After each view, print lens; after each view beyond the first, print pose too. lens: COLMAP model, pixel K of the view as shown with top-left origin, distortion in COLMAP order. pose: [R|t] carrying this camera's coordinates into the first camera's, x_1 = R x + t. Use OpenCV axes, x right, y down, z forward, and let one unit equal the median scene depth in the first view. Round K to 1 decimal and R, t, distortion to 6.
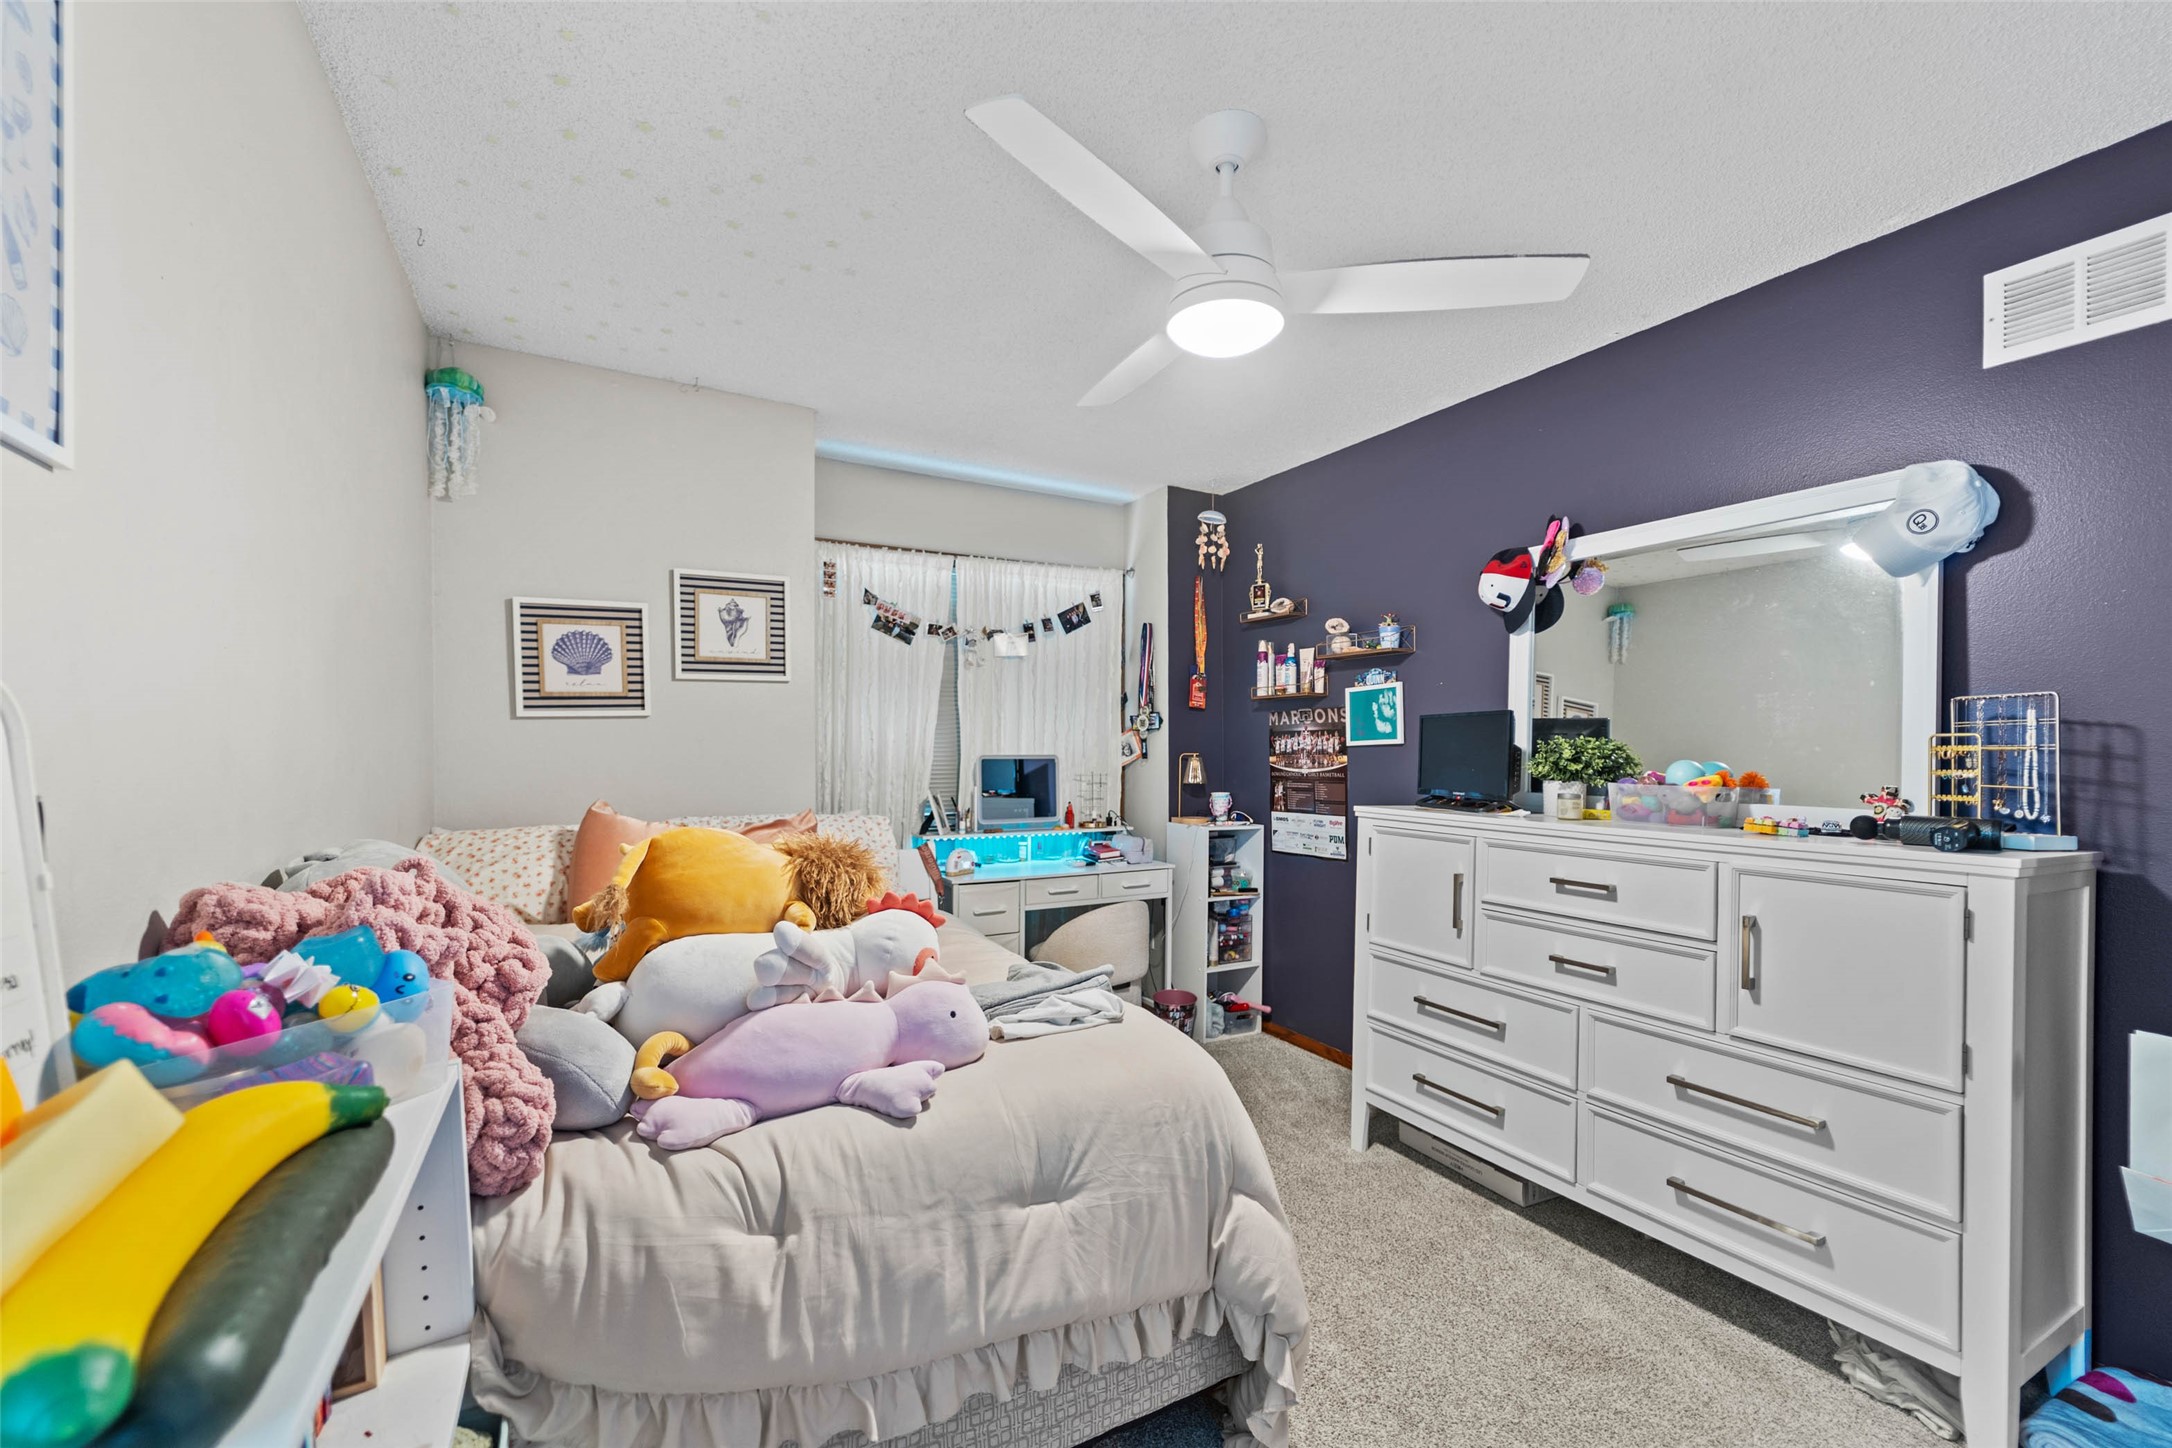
lens RADIAL K [[875.8, 0, 1081.3], [0, 875.8, 729.3], [0, 0, 1]] dist [0.004339, -0.002496]
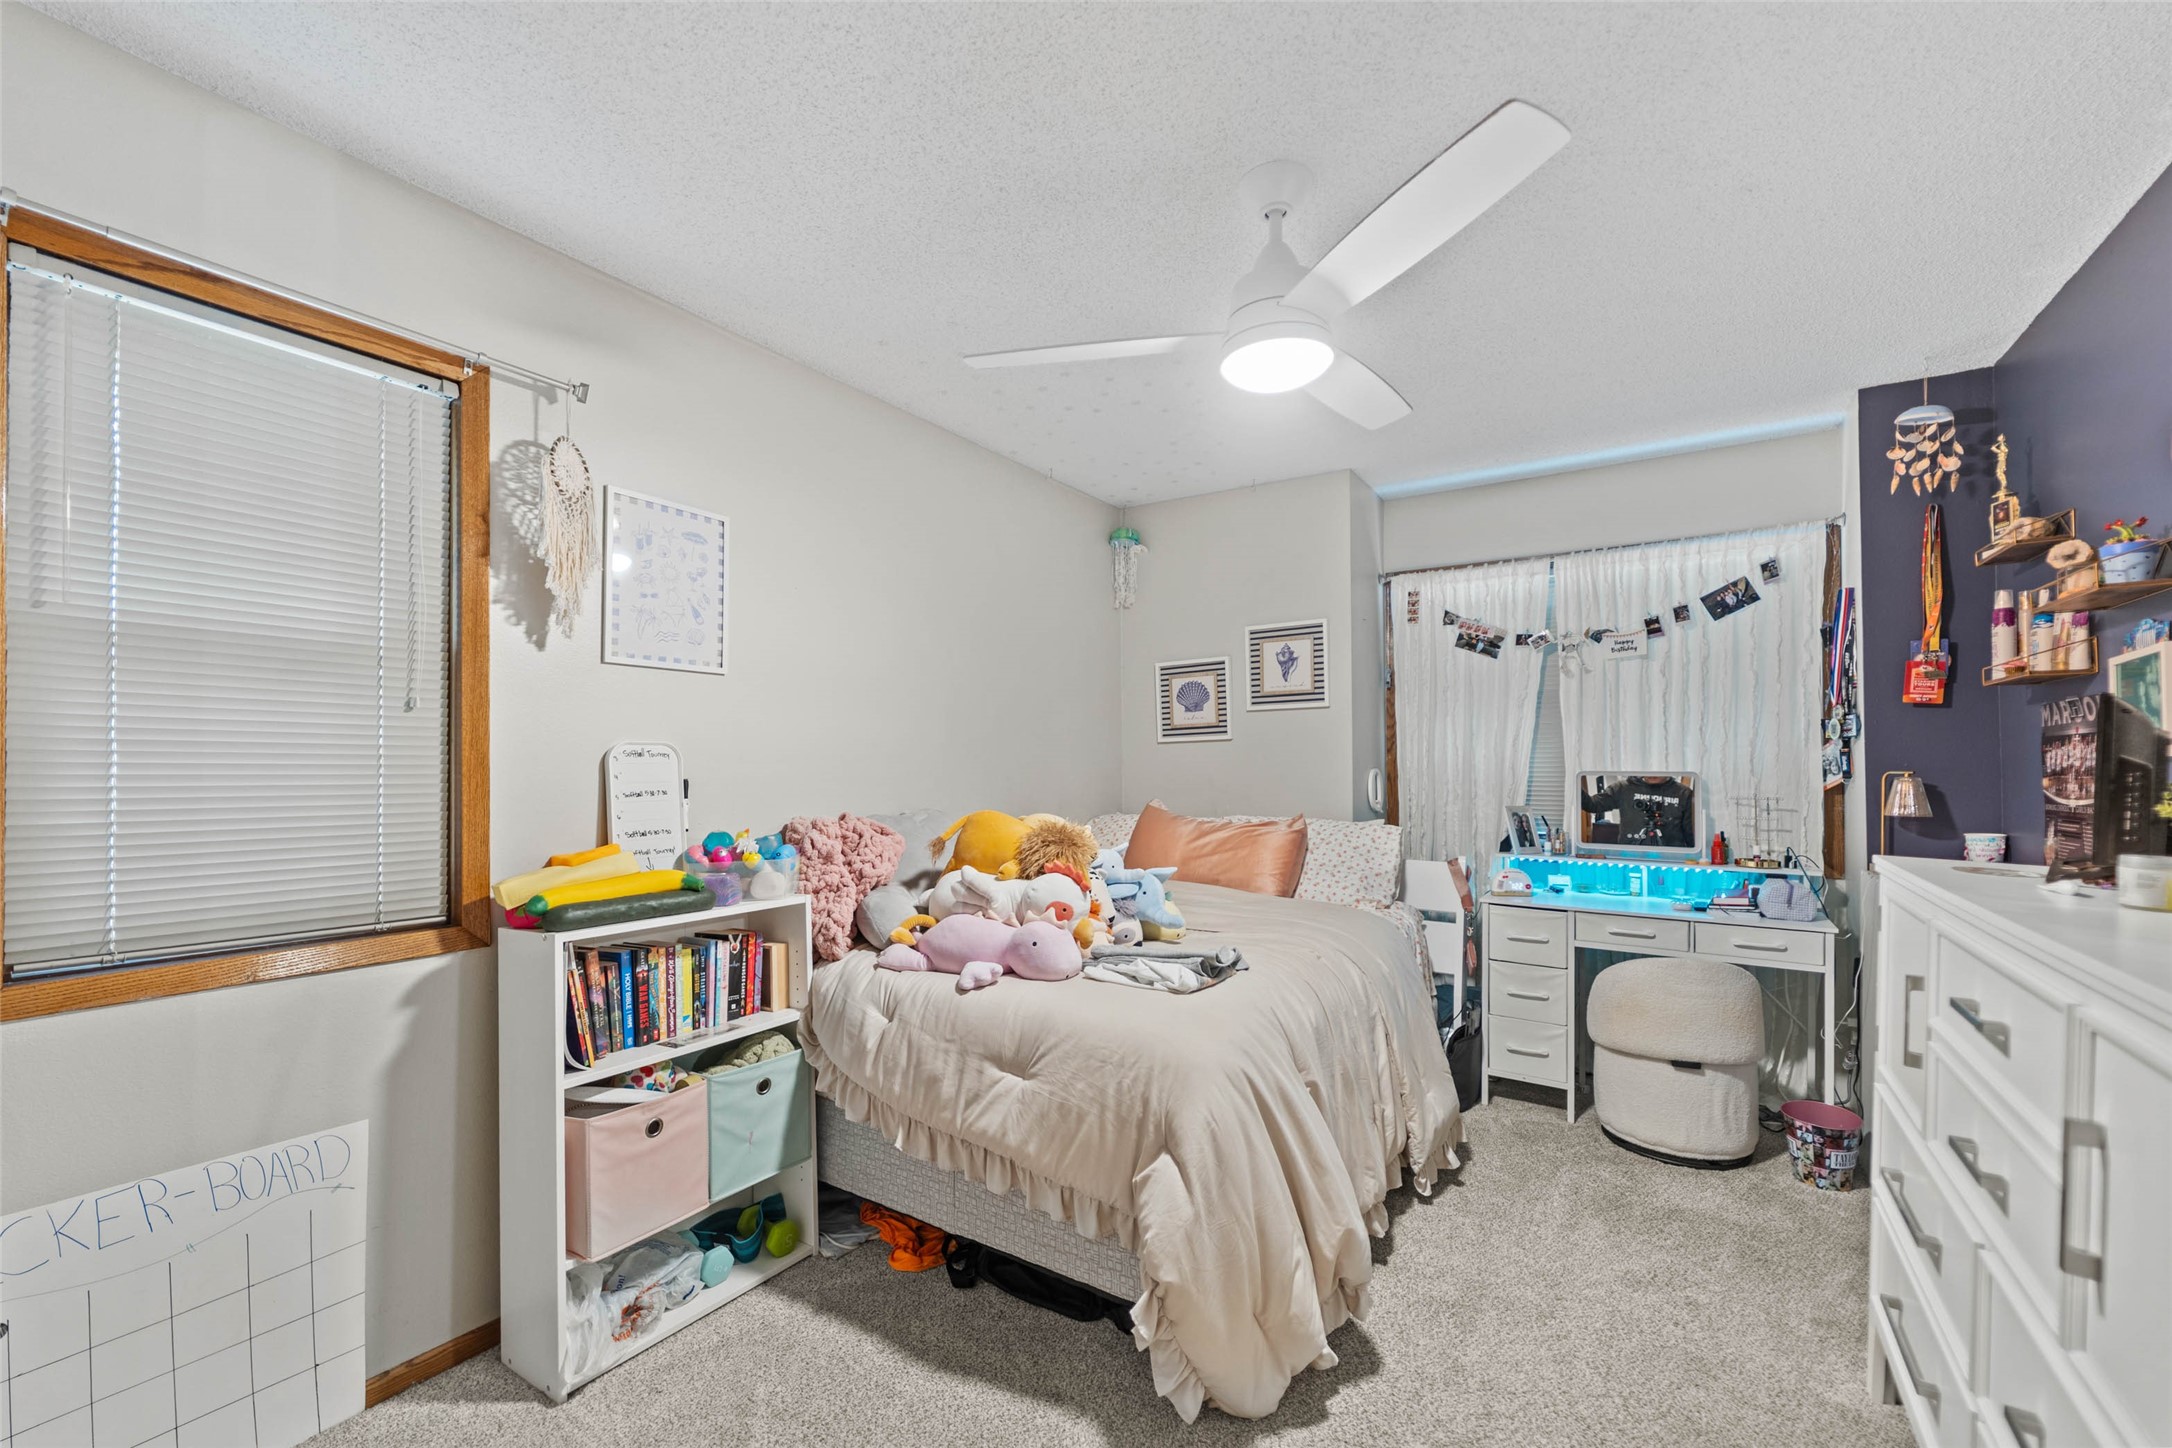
lens RADIAL K [[875.8, 0, 1135.7], [0, 875.8, 741.2], [0, 0, 1]] dist [0.004339, -0.002496]
pose [[0.480777, -0.020643, -0.876600, 0.472526], [0.018133, 0.999743, -0.013598, 0.002516], [0.876655, -0.009358, 0.481028, 0.168004]]
